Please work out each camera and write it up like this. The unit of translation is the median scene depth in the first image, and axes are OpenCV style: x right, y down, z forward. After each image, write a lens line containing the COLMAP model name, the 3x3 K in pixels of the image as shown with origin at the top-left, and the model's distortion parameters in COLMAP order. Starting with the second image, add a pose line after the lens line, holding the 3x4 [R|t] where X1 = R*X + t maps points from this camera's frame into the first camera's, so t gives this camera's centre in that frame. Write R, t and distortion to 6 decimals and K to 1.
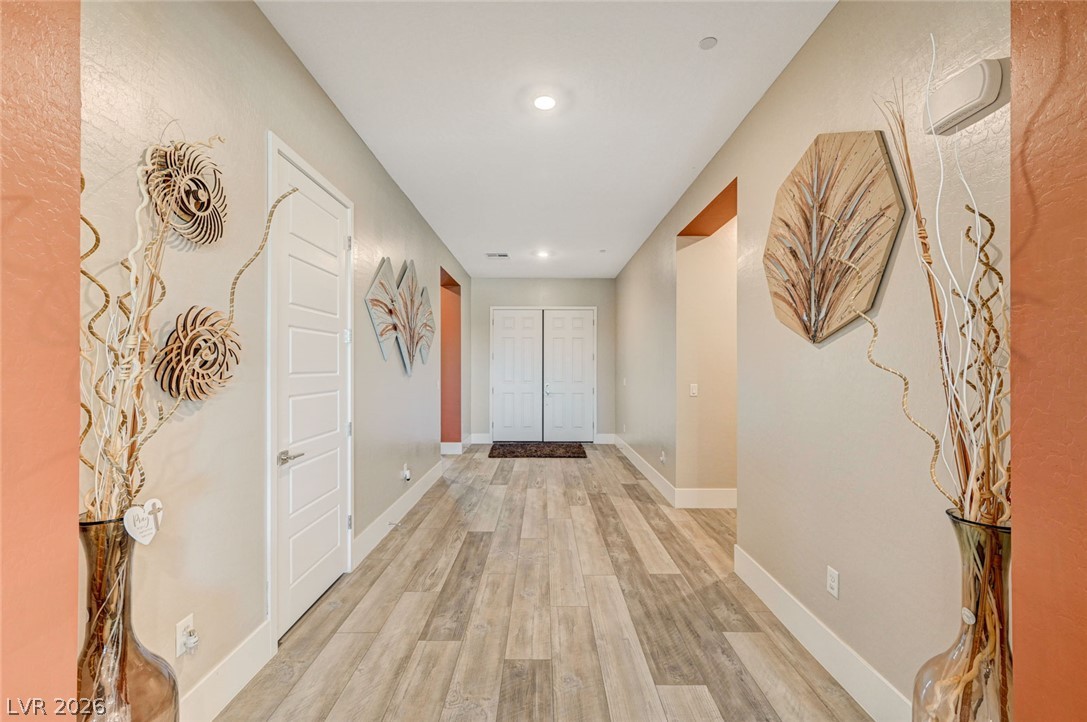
lens RADIAL K [[460.6, 0, 543.5], [0, 460.6, 361.0], [0, 0, 1]] dist [0.001741, 0.000249]
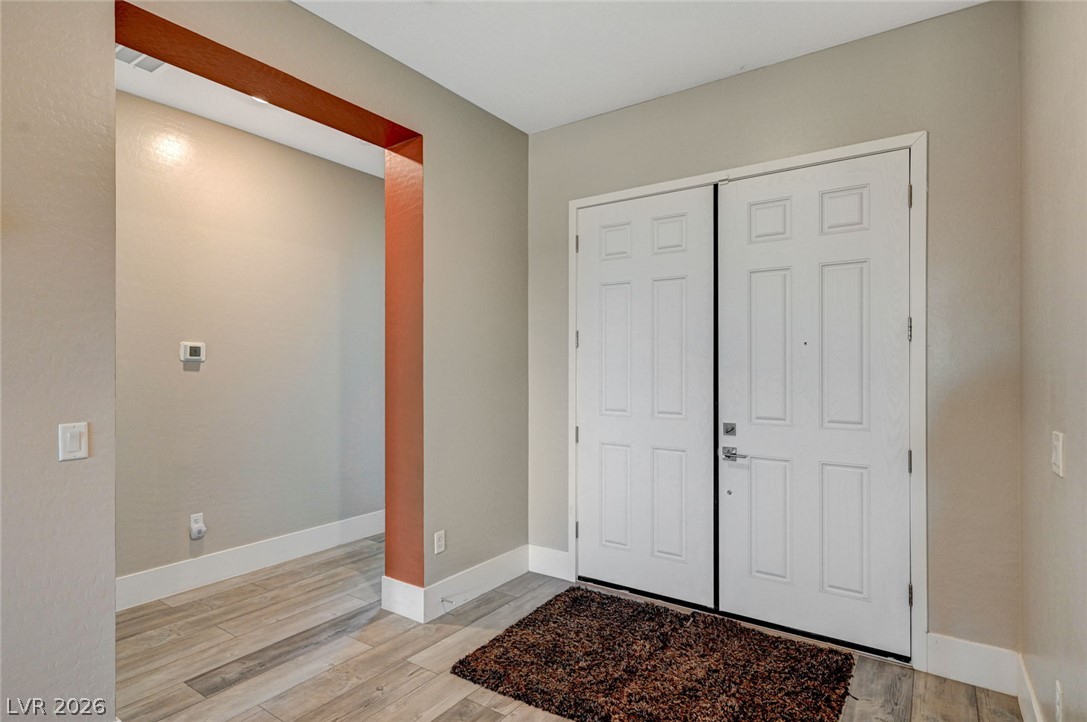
lens RADIAL K [[564.3, 0, 543.5], [0, 564.3, 361.0], [0, 0, 1]] dist [-0.000732, -0.000224]
pose [[0.821413, -0.004772, -0.570314, 0.119671], [0.011306, 0.999905, 0.007917, 0.003794], [0.570222, -0.012951, 0.821389, 0.623577]]
